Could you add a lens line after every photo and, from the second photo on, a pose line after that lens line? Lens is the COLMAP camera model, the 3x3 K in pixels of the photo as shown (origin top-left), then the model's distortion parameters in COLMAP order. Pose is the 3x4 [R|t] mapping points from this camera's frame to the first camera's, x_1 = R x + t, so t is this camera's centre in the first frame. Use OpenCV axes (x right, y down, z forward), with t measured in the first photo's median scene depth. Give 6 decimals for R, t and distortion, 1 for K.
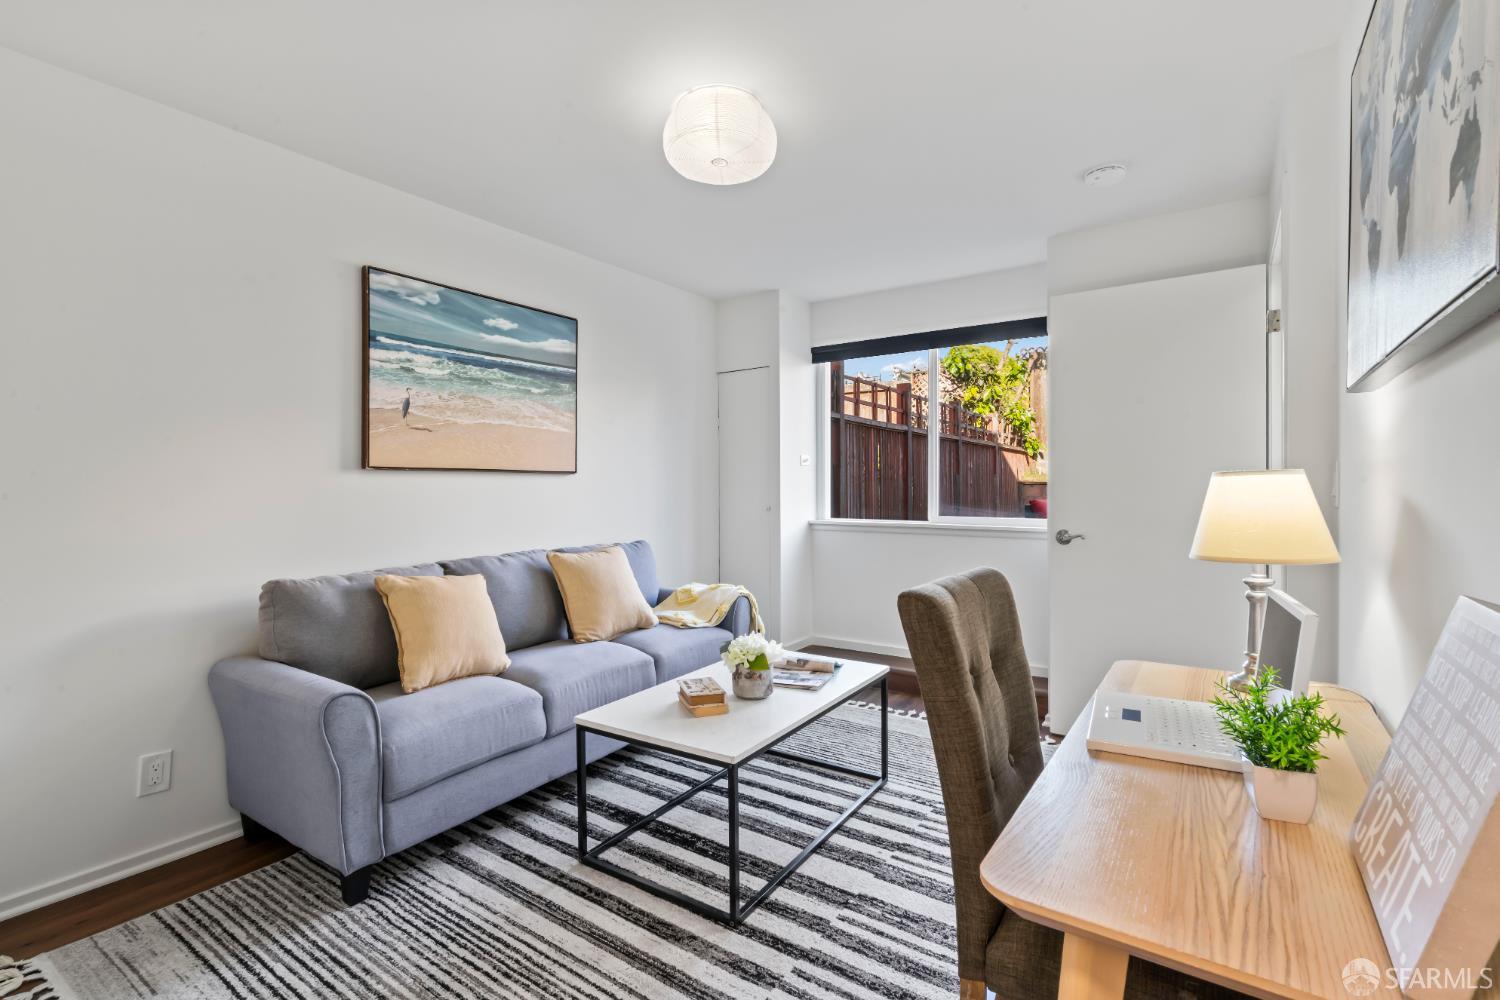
lens RADIAL K [[694.8, 0, 752.0], [0, 694.8, 495.0], [0, 0, 1]] dist [0.000479, 0.002209]
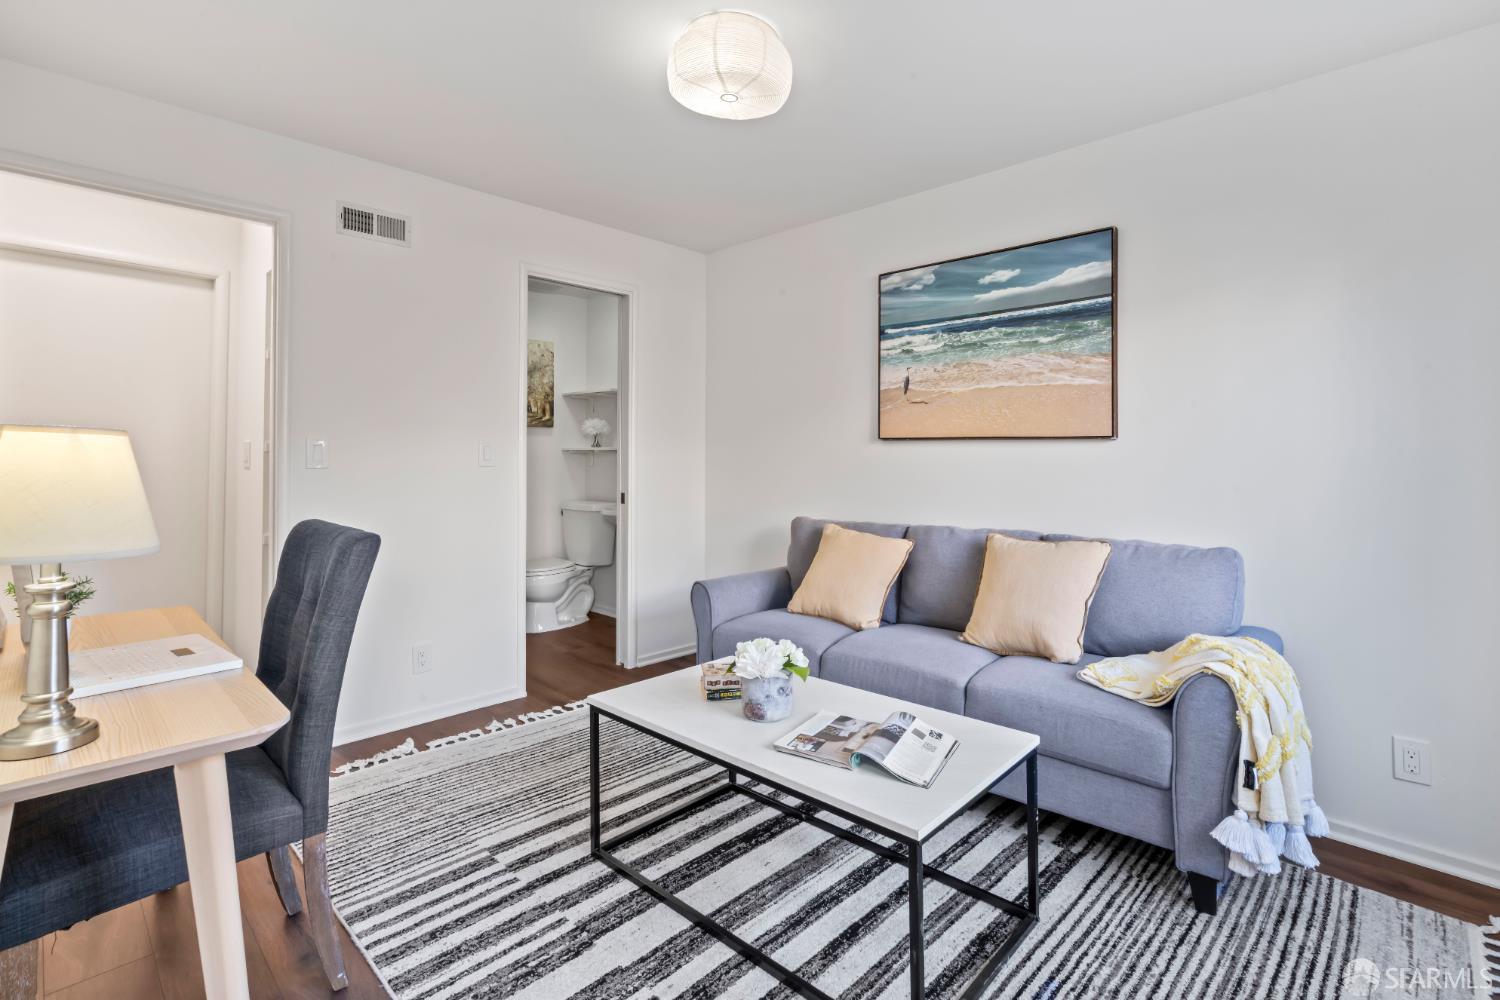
lens RADIAL K [[694.8, 0, 731.6], [0, 694.8, 454.6], [0, 0, 1]] dist [0.000479, 0.002209]
pose [[-0.180088, 0.000203, -0.983650, 0.650358], [-0.022214, 0.999744, 0.004273, -0.010469], [0.983400, 0.022620, -0.180038, 0.899652]]
